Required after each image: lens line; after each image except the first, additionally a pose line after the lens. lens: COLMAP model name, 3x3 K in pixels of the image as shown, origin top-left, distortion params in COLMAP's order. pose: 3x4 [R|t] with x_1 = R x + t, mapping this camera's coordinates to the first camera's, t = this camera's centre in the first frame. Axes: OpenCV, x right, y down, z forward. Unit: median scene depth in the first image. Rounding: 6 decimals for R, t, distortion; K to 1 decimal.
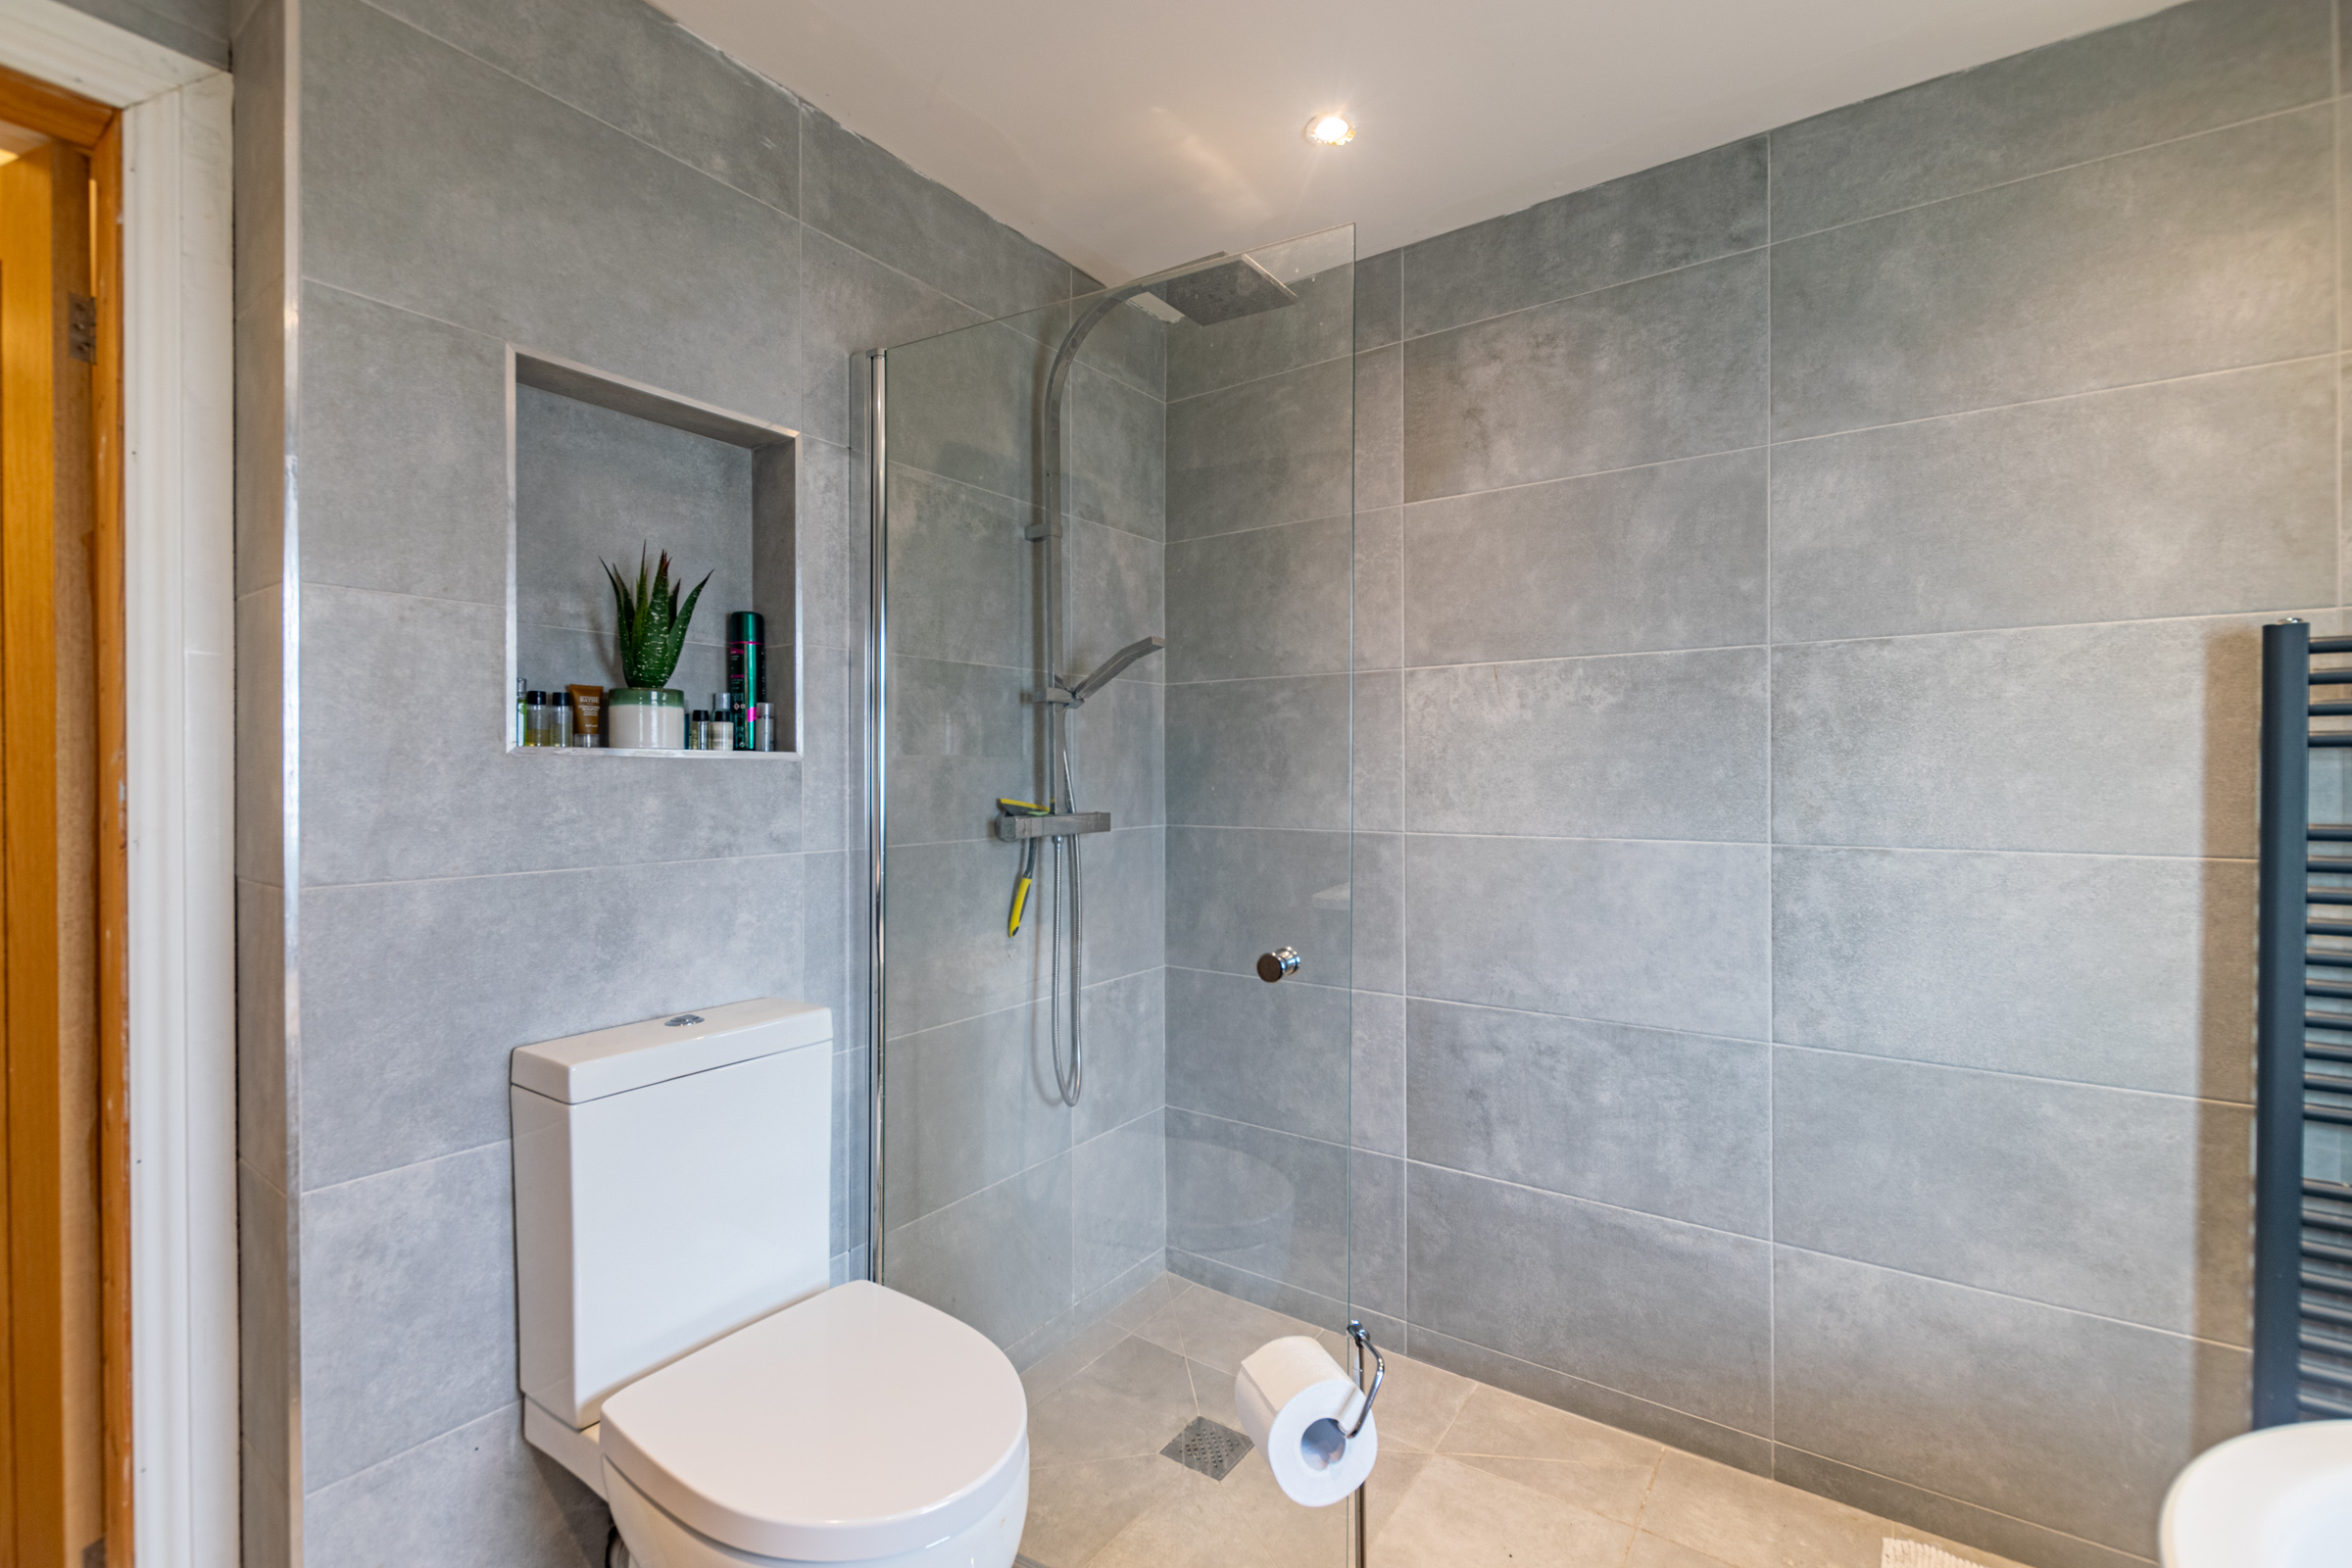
lens RADIAL K [[1019.8, 0, 1180.2], [0, 1019.8, 780.3], [0, 0, 1]] dist [0.000395, -0.001405]
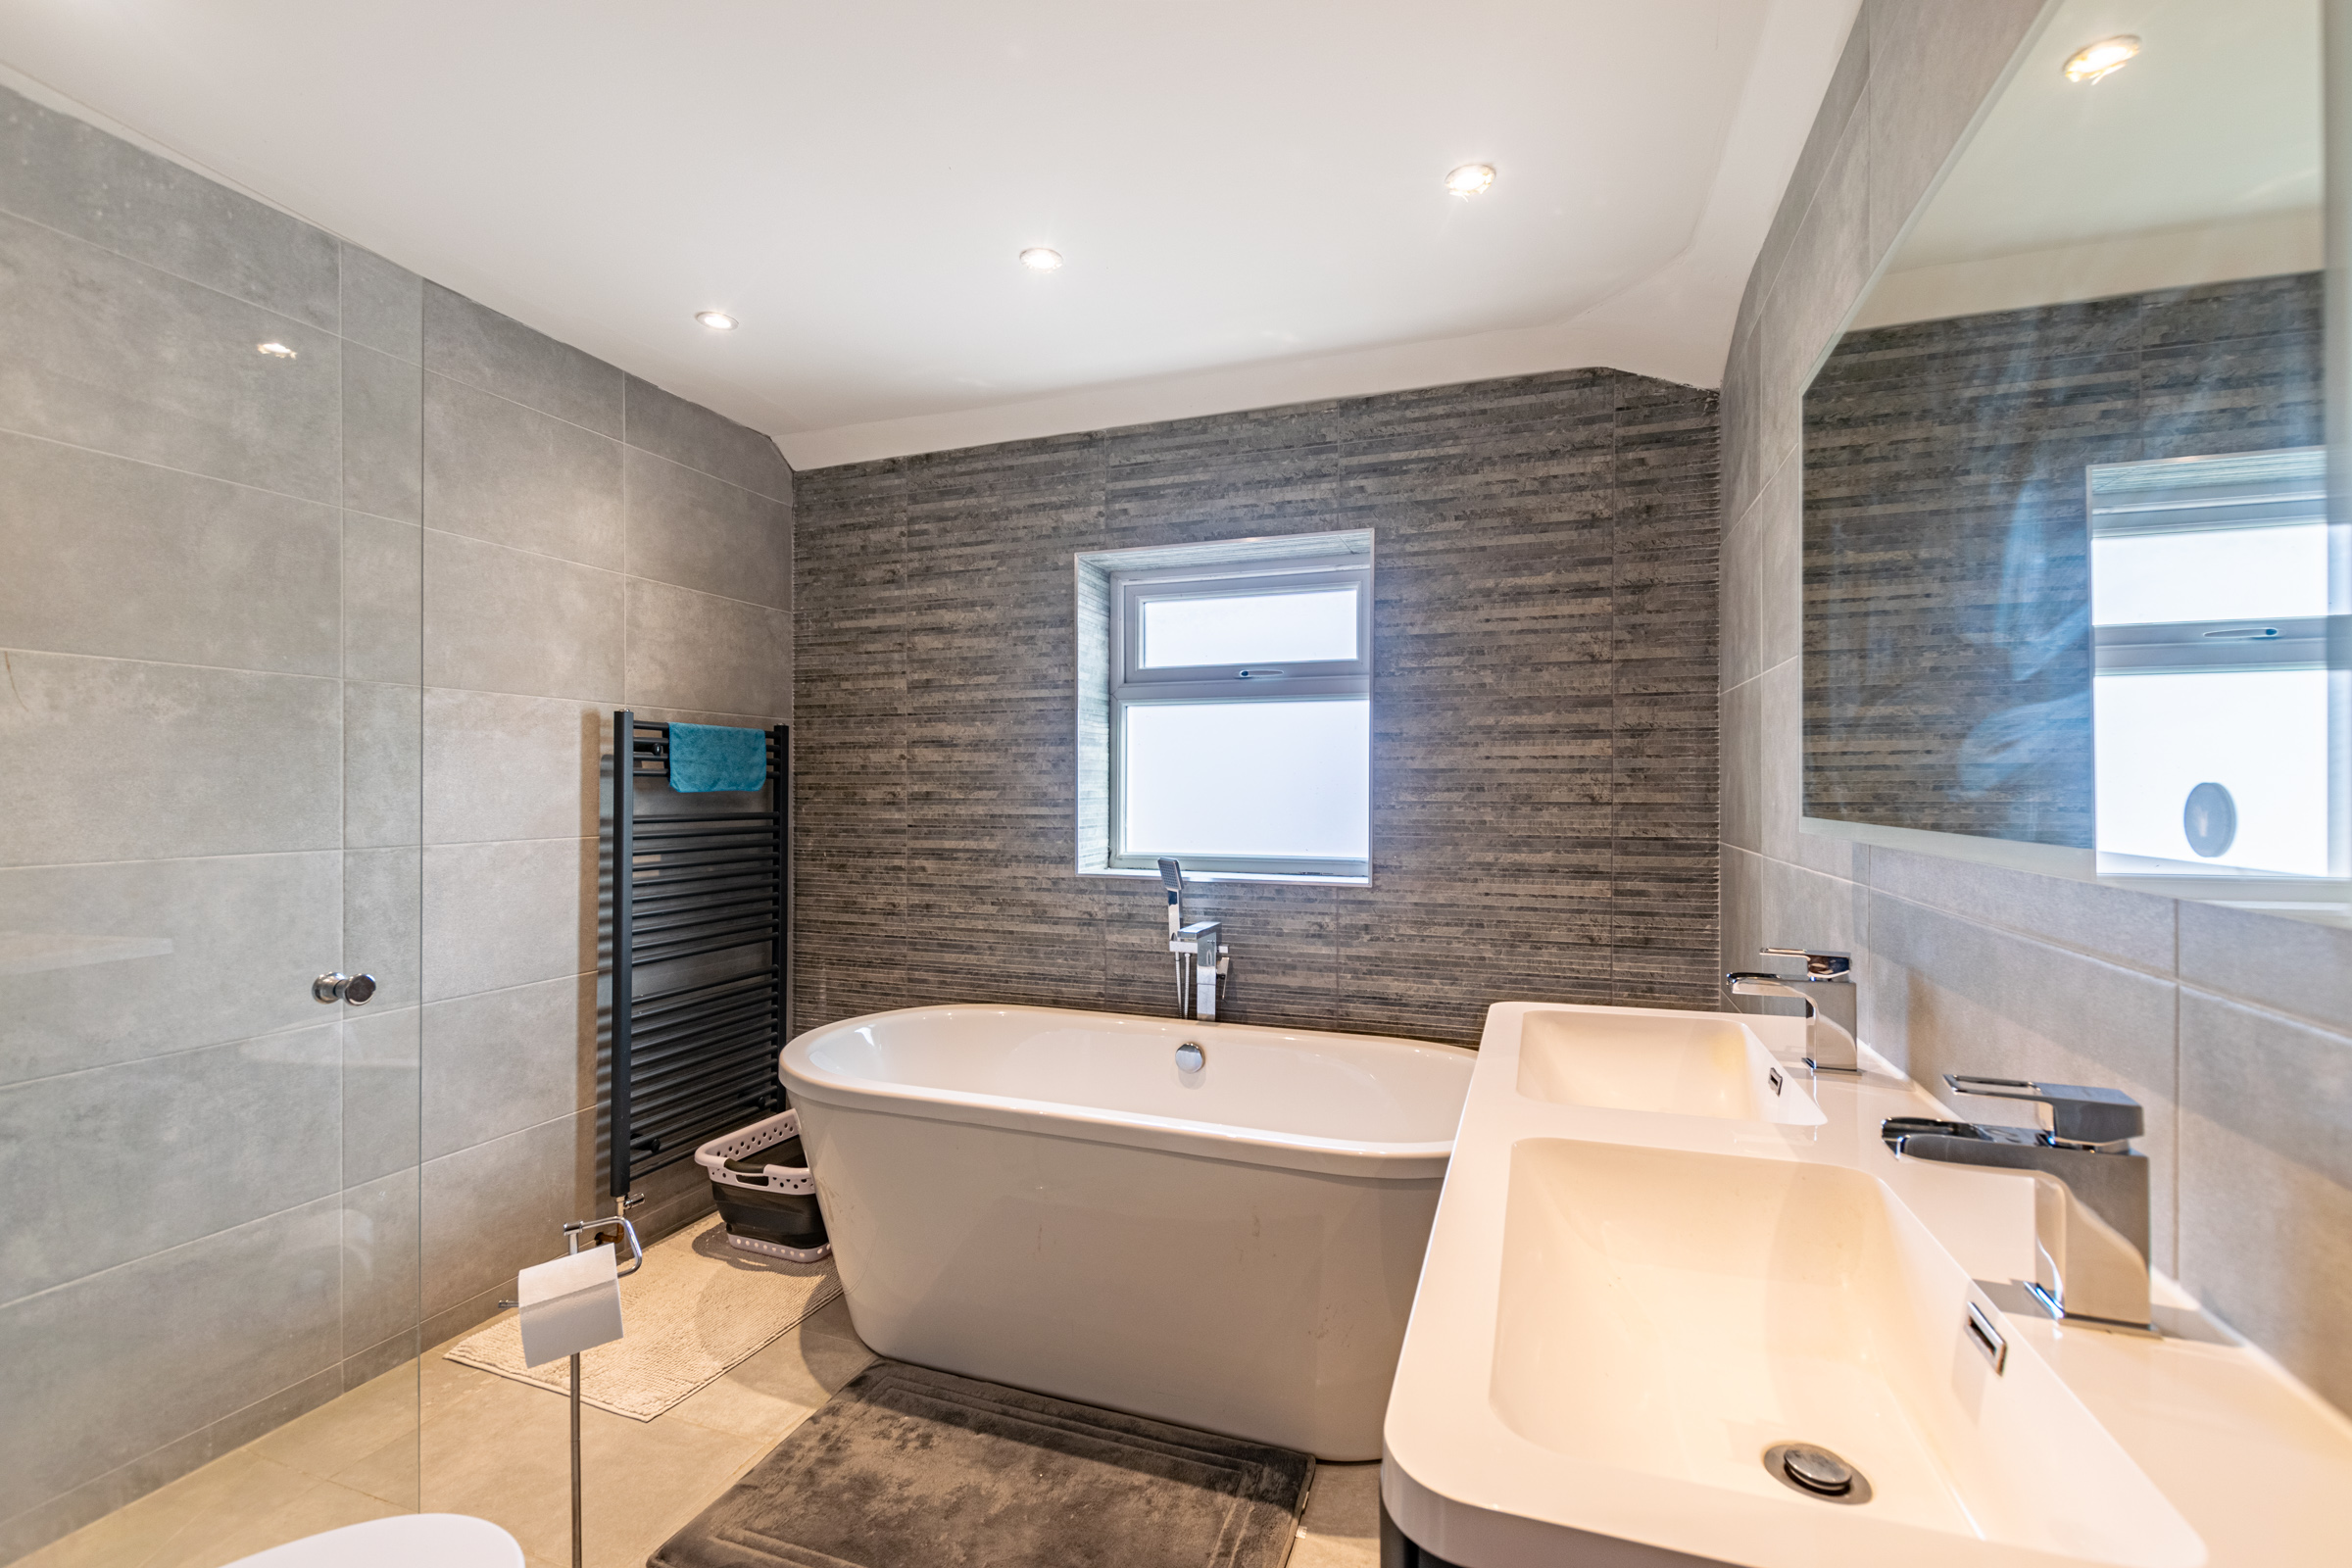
lens RADIAL K [[1019.8, 0, 1173.9], [0, 1019.8, 785.7], [0, 0, 1]] dist [0.000395, -0.001405]
pose [[-0.266685, 0.001652, 0.963782, -0.783754], [0.002063, 0.999997, -0.001143, -0.007356], [-0.963781, 0.001683, -0.266688, 0.385520]]
